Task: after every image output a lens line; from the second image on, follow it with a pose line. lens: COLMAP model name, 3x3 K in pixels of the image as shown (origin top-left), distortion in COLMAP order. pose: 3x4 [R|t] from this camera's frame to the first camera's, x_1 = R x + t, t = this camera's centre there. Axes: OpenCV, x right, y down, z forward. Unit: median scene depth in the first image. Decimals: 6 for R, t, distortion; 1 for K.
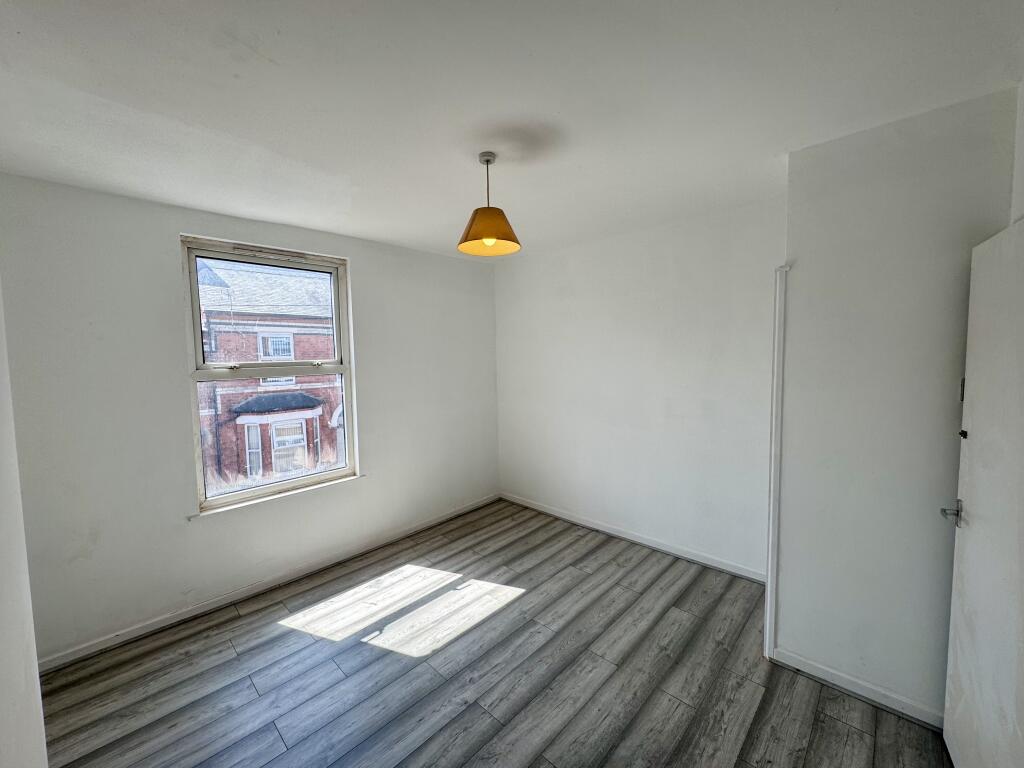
lens RADIAL K [[407.1, 0, 511.6], [0, 407.1, 380.3], [0, 0, 1]] dist [0.000313, 0.000078]
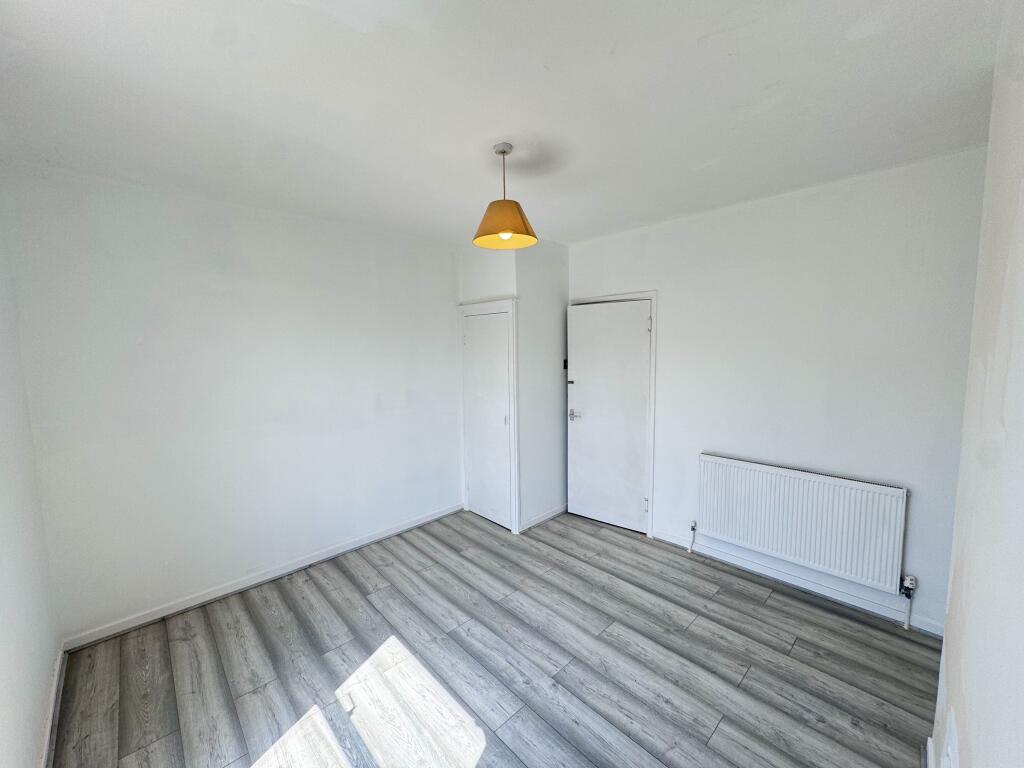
lens RADIAL K [[407.1, 0, 511.6], [0, 407.1, 380.3], [0, 0, 1]] dist [0.000313, 0.000078]
pose [[0.053438, -0.070257, 0.996097, -0.861499], [0.080473, 0.994580, 0.065833, -0.044475], [-0.995323, 0.076640, 0.058802, 0.776102]]
